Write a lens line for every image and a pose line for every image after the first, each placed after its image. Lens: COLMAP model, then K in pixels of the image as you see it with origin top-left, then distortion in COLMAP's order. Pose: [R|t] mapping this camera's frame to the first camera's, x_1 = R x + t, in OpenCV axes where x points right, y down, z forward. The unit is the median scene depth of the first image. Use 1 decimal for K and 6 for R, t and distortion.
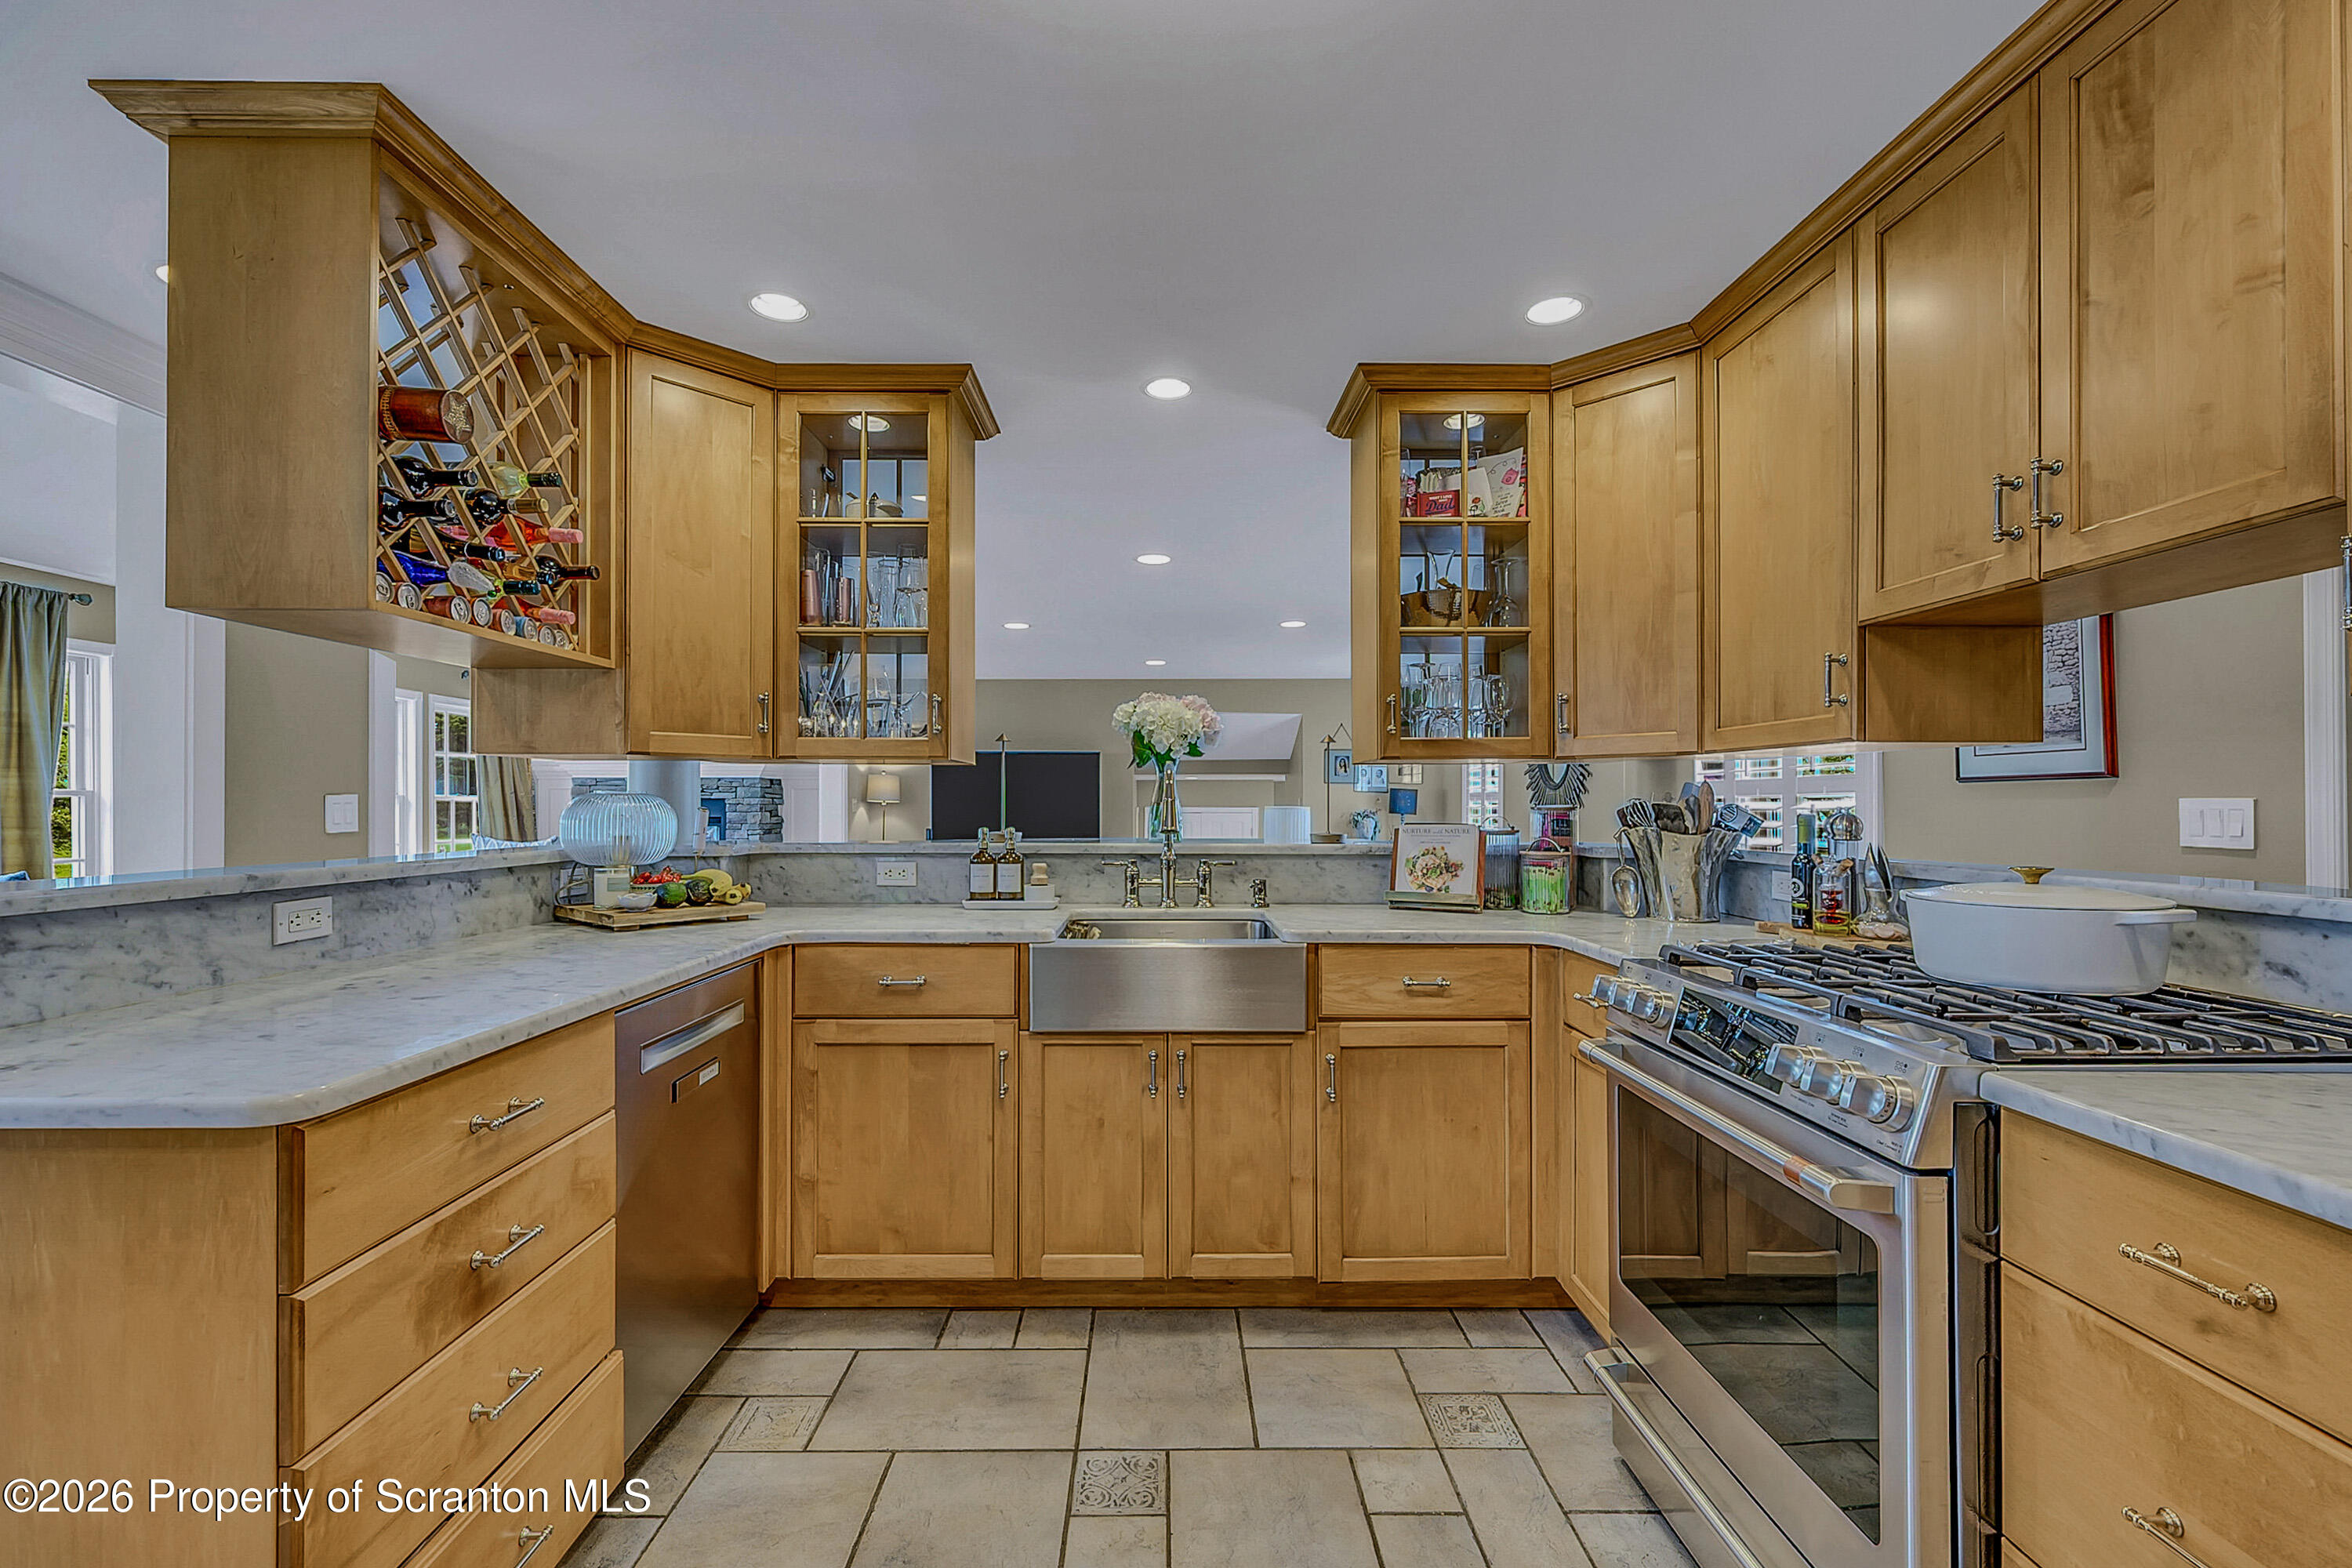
lens RADIAL K [[1015.4, 0, 1188.2], [0, 1015.4, 796.8], [0, 0, 1]] dist [0.001320, 0.000268]
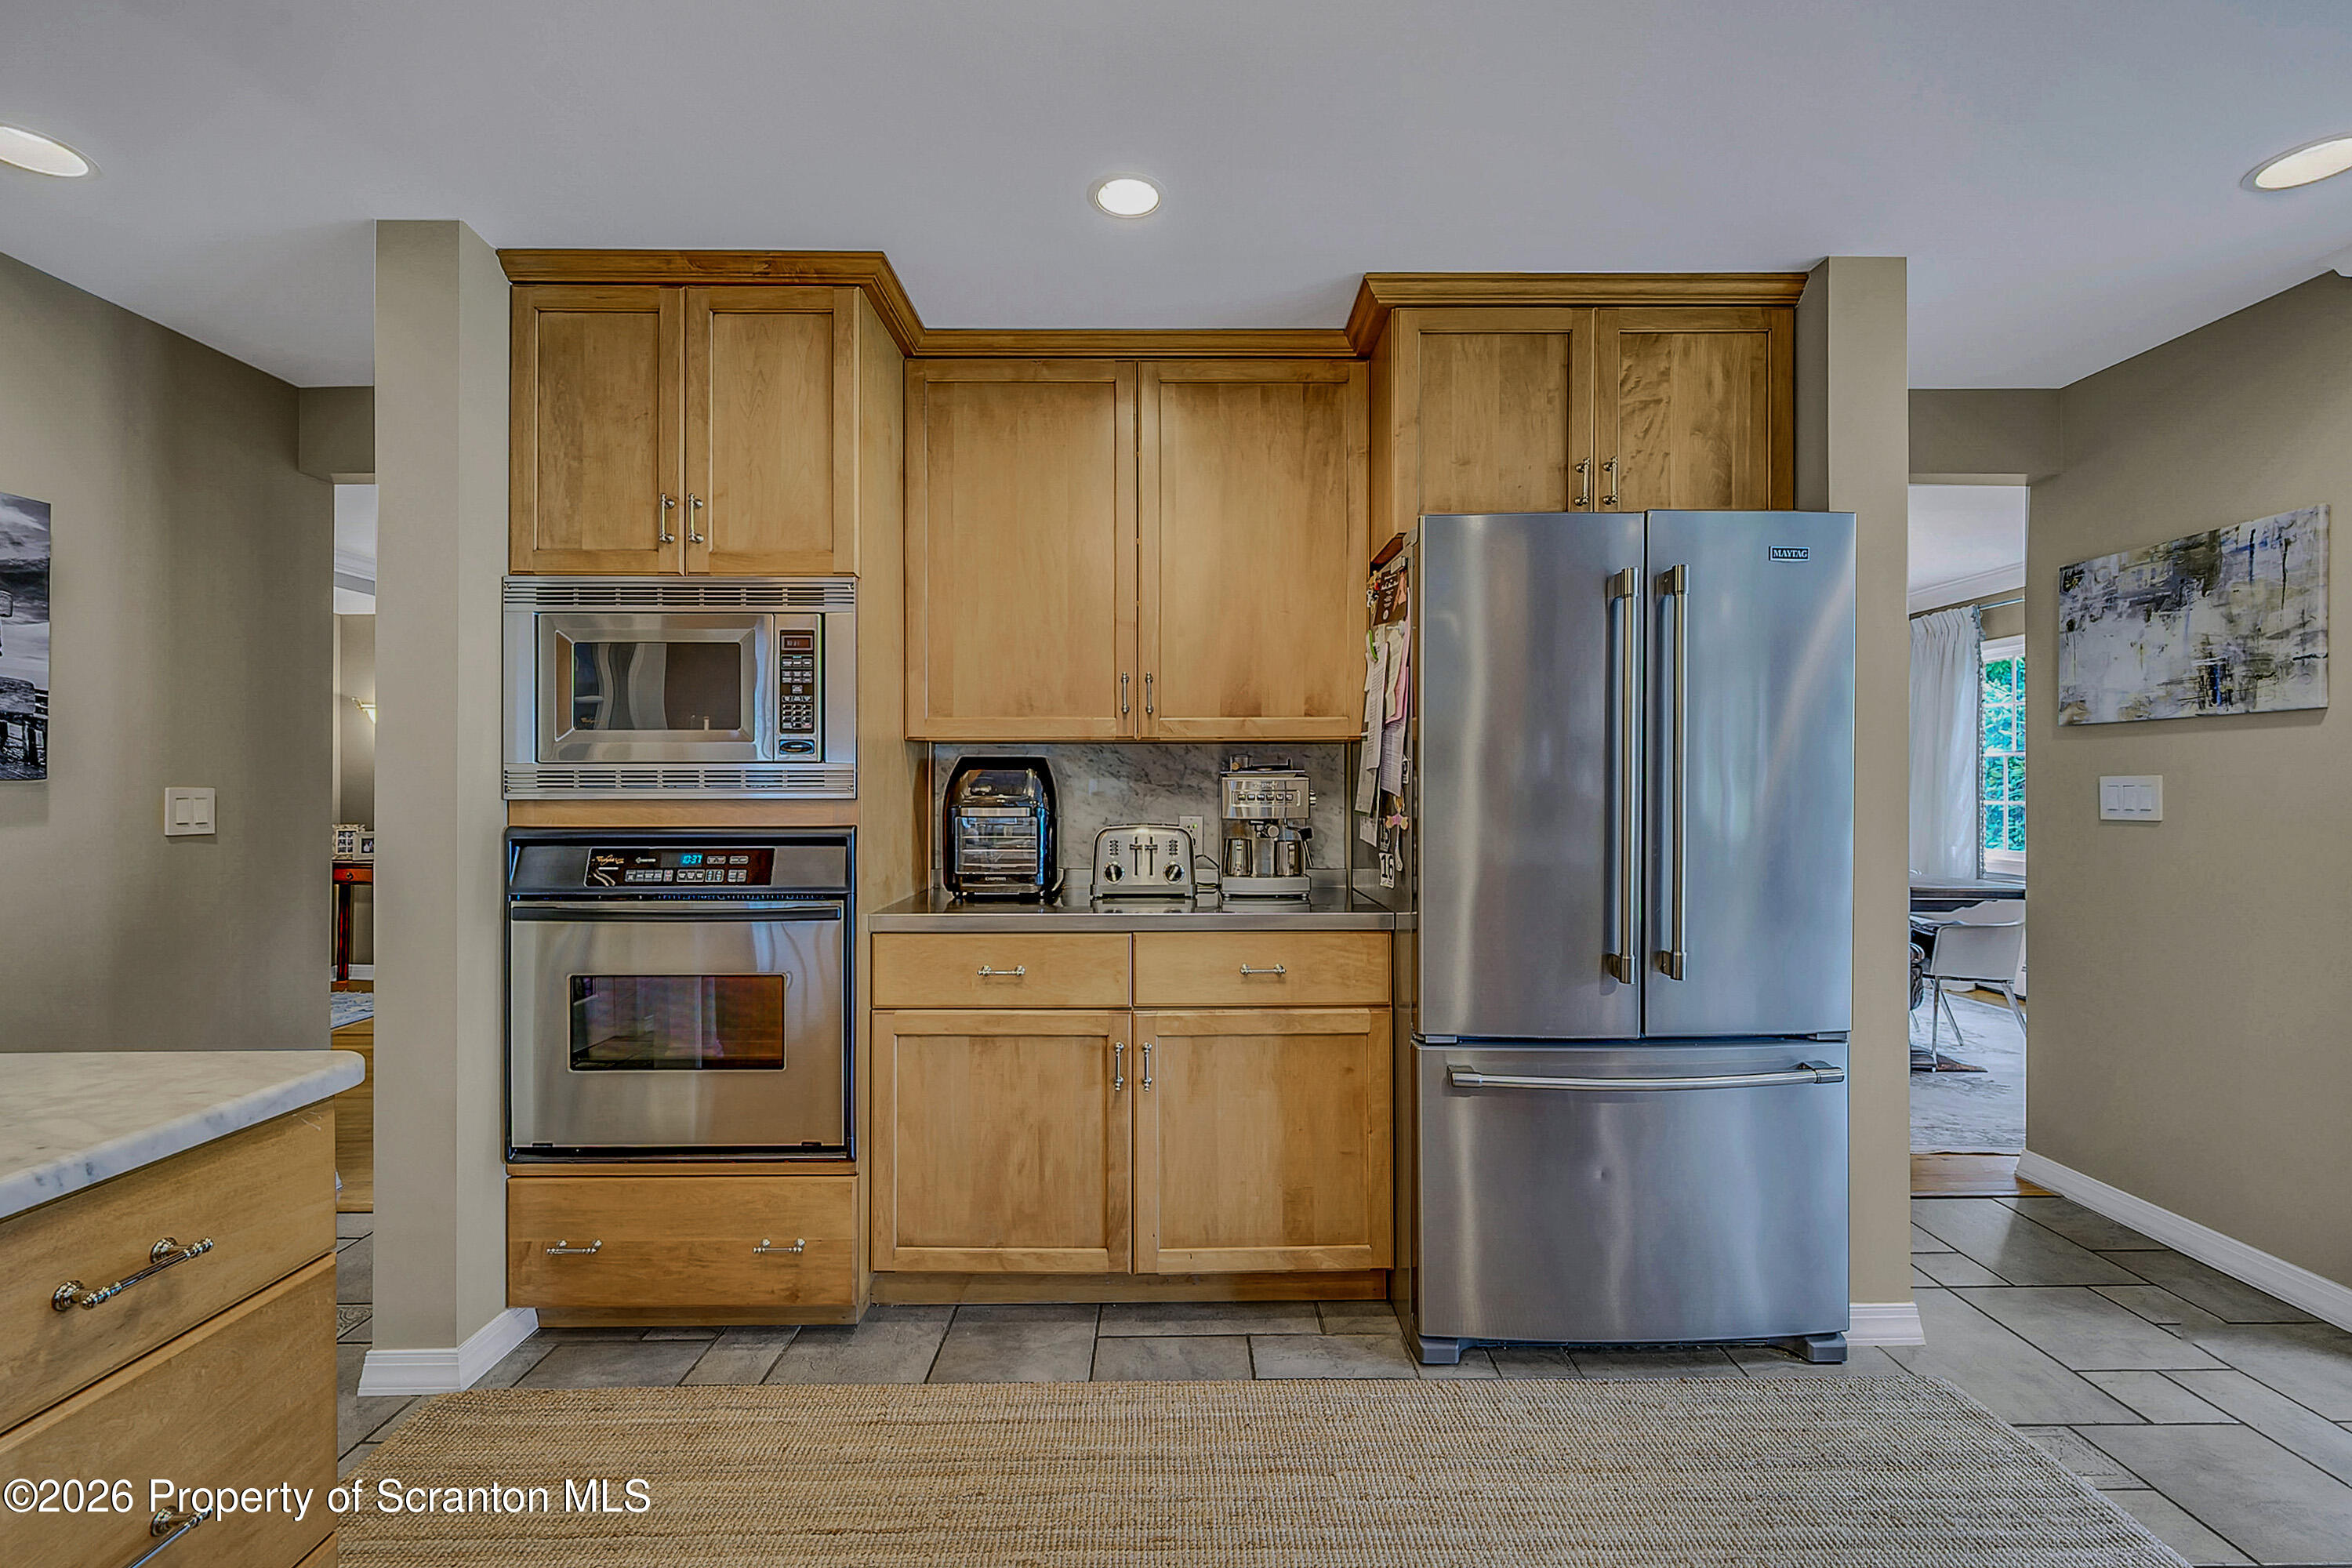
lens RADIAL K [[1015.4, 0, 1185.4], [0, 1015.4, 779.5], [0, 0, 1]] dist [0.001320, 0.000268]
pose [[-0.999926, 0.000451, -0.012171, -0.003840], [0.000568, 0.999954, -0.009558, 0.002017], [0.012166, -0.009564, -0.999880, 0.777605]]
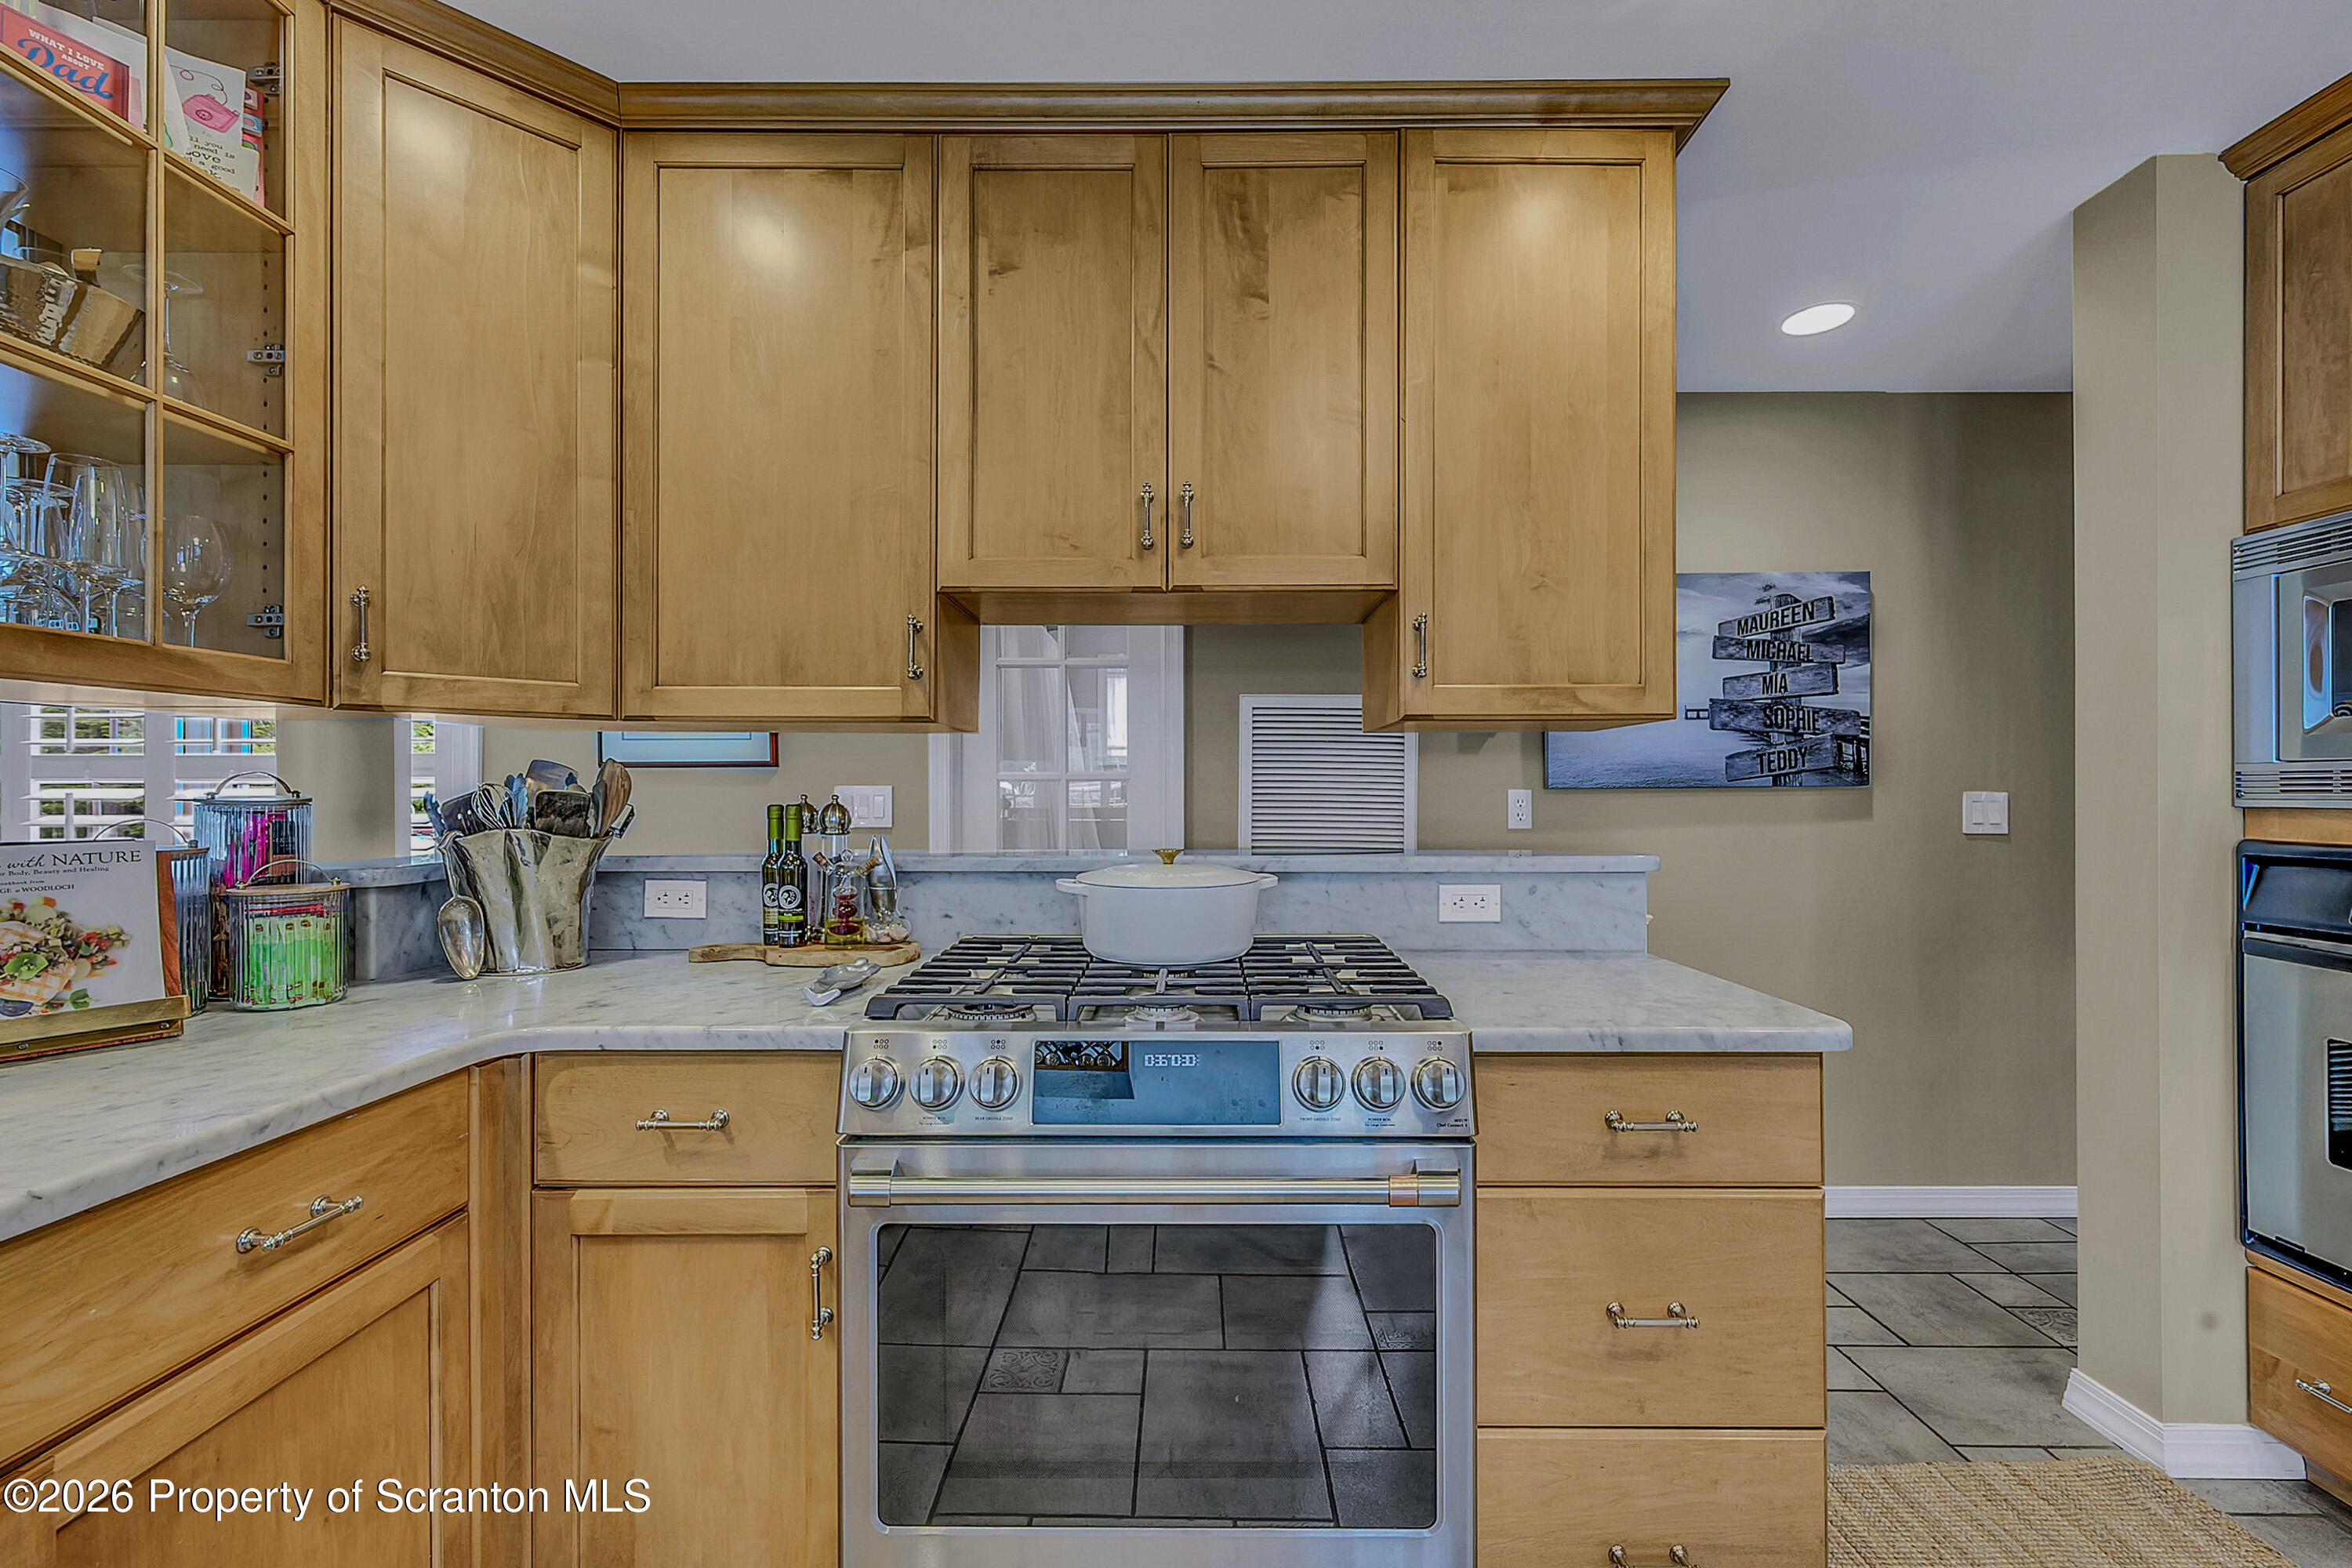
lens RADIAL K [[1015.4, 0, 1180.3], [0, 1015.4, 782.5], [0, 0, 1]] dist [0.001320, 0.000268]
pose [[0.026230, 0.006801, 0.999633, -0.178254], [-0.005986, 0.999960, -0.006646, 0.002169], [-0.999638, -0.005810, 0.026270, 0.631513]]
